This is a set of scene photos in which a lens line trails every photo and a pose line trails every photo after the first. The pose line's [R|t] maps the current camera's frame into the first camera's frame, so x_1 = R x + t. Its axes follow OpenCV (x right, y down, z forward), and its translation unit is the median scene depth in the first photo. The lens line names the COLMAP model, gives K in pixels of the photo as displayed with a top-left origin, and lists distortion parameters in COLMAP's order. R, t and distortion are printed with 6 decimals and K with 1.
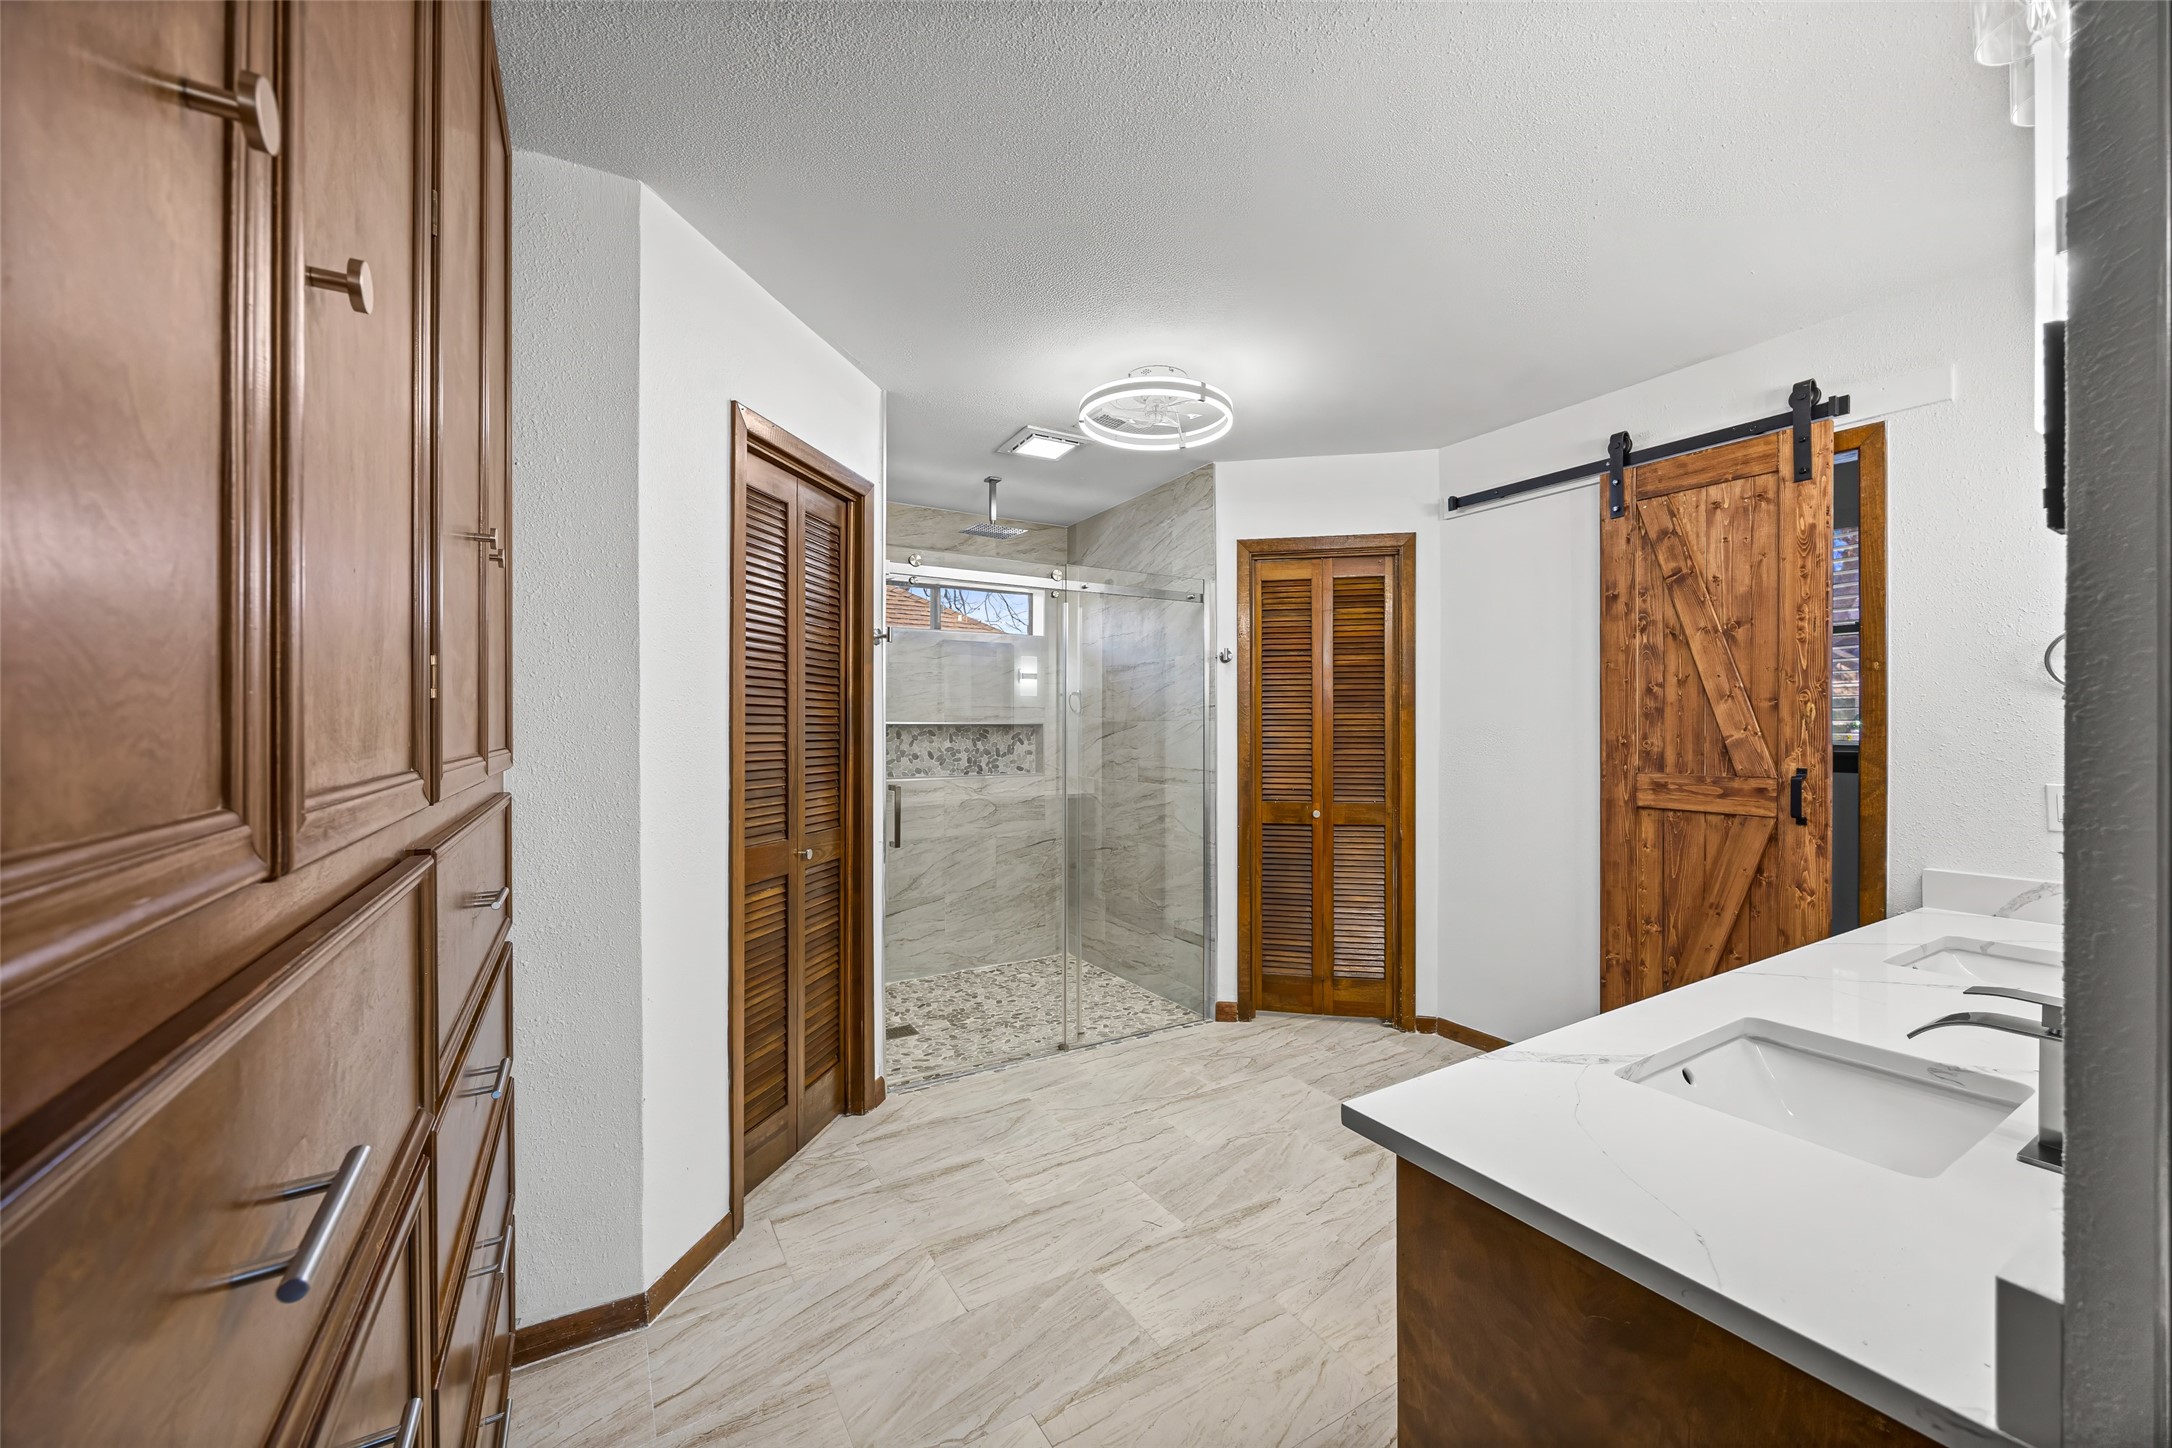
lens RADIAL K [[835.7, 0, 1080.8], [0, 835.7, 719.0], [0, 0, 1]] dist [0.000890, -0.000024]
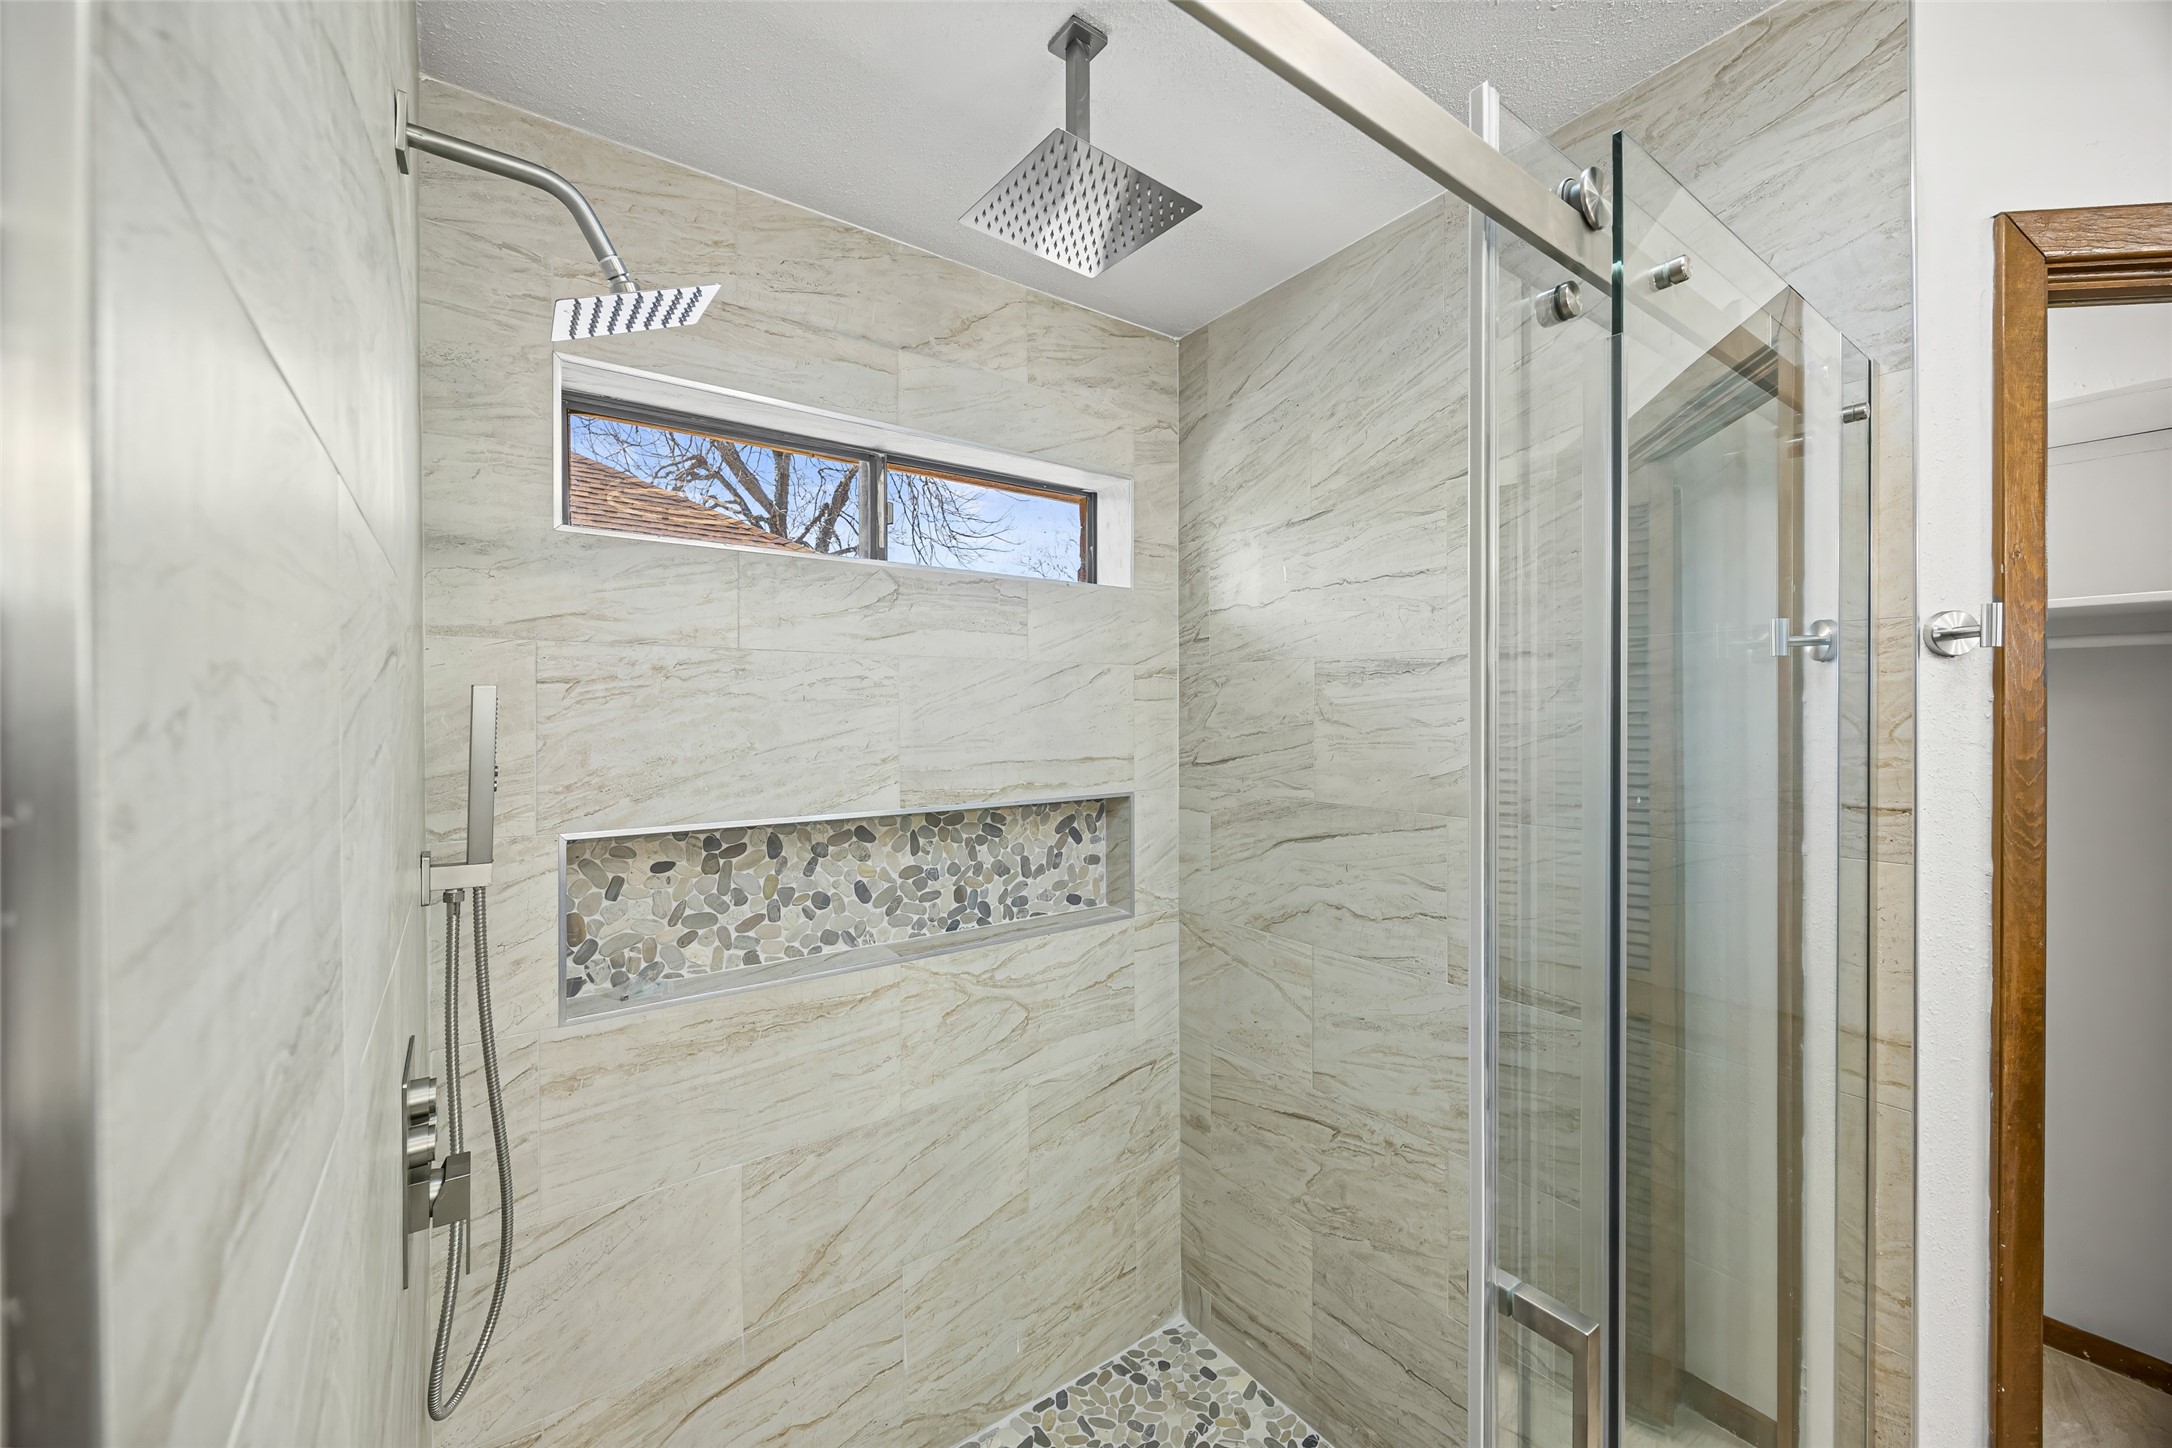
lens RADIAL K [[835.7, 0, 1080.8], [0, 835.7, 719.0], [0, 0, 1]] dist [0.000890, -0.000024]
pose [[0.995270, -0.000700, 0.097140, -0.115104], [-0.000683, 0.999899, 0.014213, -0.040571], [-0.097141, -0.014212, 0.995169, 0.599688]]
